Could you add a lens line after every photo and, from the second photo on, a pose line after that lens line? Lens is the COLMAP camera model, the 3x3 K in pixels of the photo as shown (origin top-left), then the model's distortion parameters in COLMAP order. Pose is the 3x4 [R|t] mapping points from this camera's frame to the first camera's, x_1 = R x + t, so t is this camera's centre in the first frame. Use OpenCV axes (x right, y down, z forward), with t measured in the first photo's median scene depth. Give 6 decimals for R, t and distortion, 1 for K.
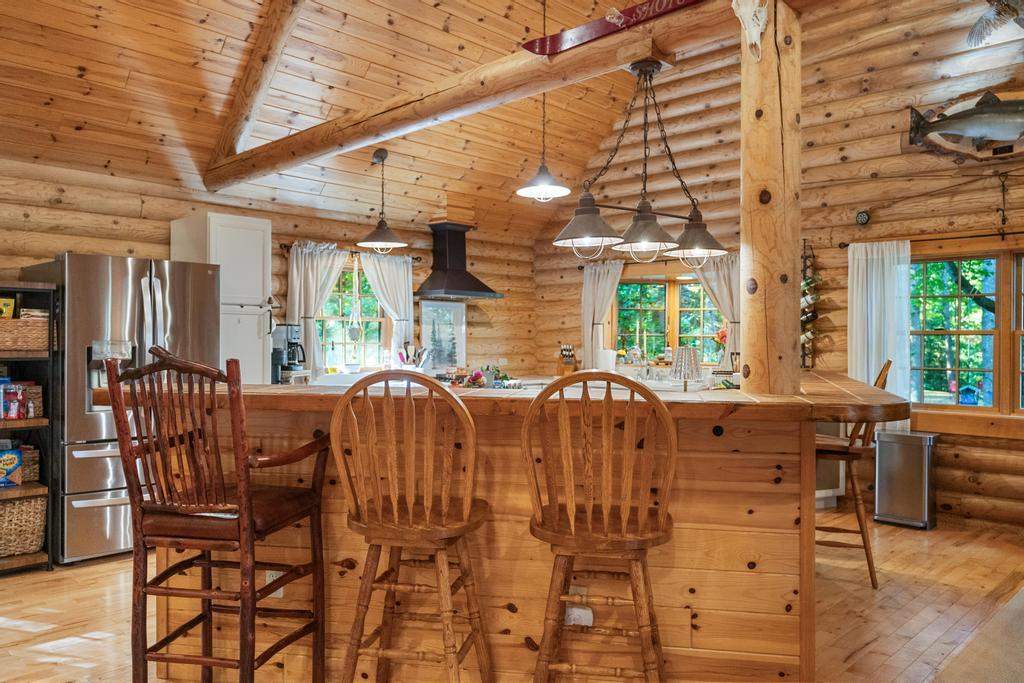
lens RADIAL K [[772.0, 0, 512.6], [0, 772.0, 345.0], [0, 0, 1]] dist [-0.009668, 0.010336]
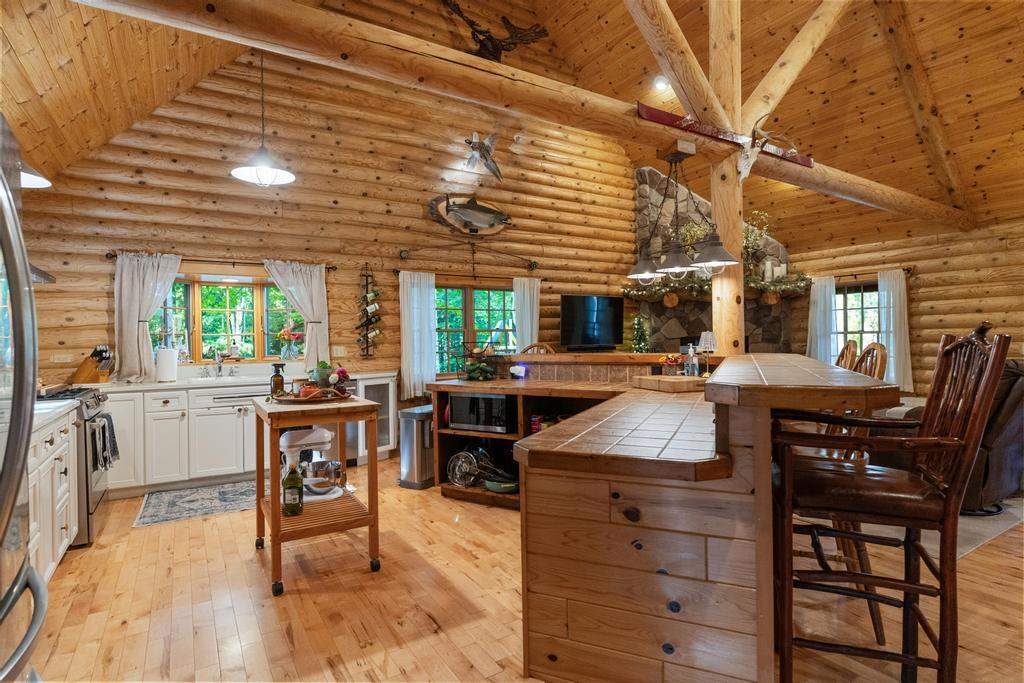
lens RADIAL K [[522.3, 0, 508.0], [0, 522.3, 343.0], [0, 0, 1]] dist [-0.005343, 0.003053]
pose [[0.234953, -0.015284, 0.971886, -0.487106], [0.023351, 0.999677, 0.010076, 0.003253], [-0.971726, 0.020327, 0.235234, 0.552043]]
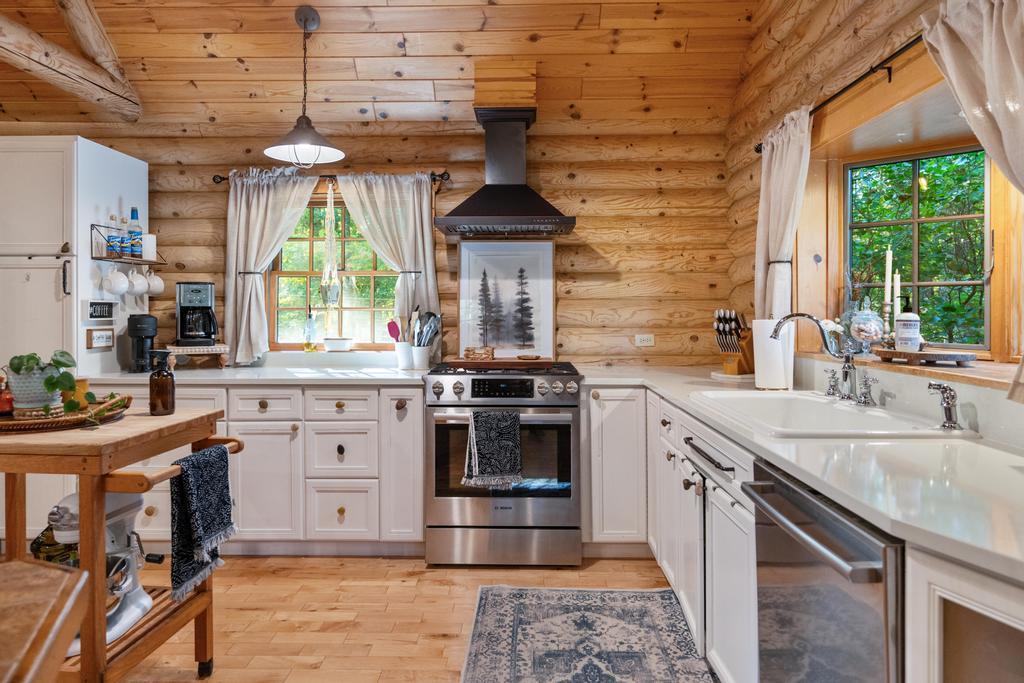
lens RADIAL K [[628.1, 0, 511.9], [0, 628.1, 309.2], [0, 0, 1]] dist [-0.009622, -0.000834]
pose [[0.681933, -0.008967, -0.731360, 0.344339], [0.000548, 0.999931, -0.011749, 0.005841], [0.731414, 0.007611, 0.681891, 0.803017]]
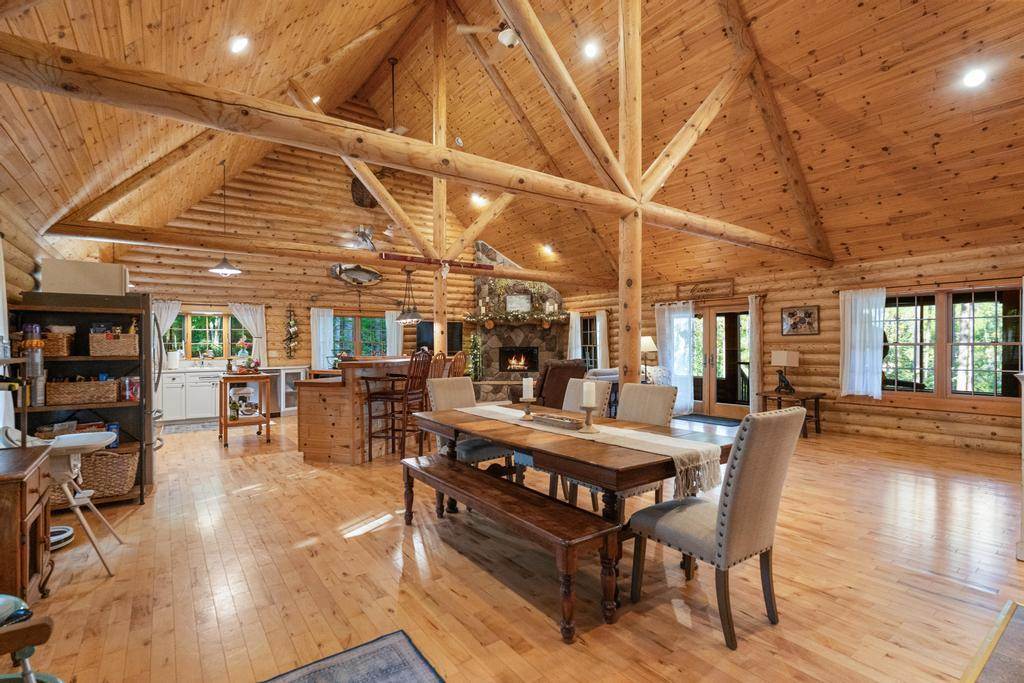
lens RADIAL K [[475.5, 0, 512.9], [0, 475.5, 350.3], [0, 0, 1]] dist [-0.005580, 0.000862]
pose [[0.160609, -0.017891, 0.986856, -1.013402], [0.012540, 0.999792, 0.016085, -0.005231], [-0.986938, 0.009792, 0.160800, 0.072948]]
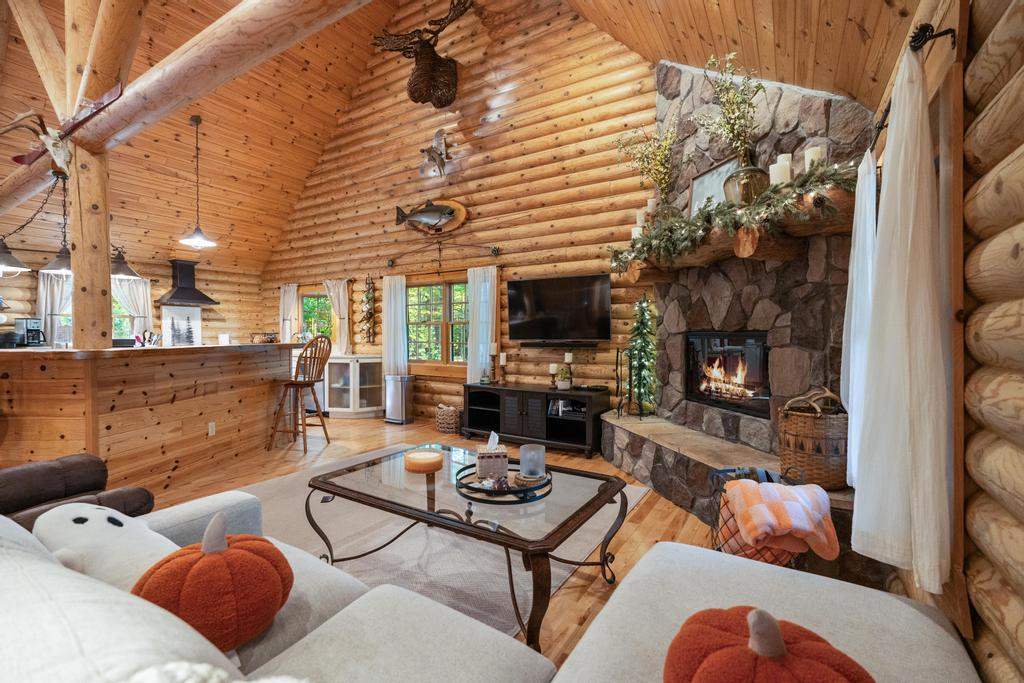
lens RADIAL K [[448.6, 0, 520.0], [0, 448.6, 343.3], [0, 0, 1]] dist [-0.007045, 0.000334]
pose [[0.975114, -0.010078, 0.221476, 0.508344], [0.006726, 0.999851, 0.015886, 0.017233], [-0.221603, -0.014001, 0.975036, -0.148067]]
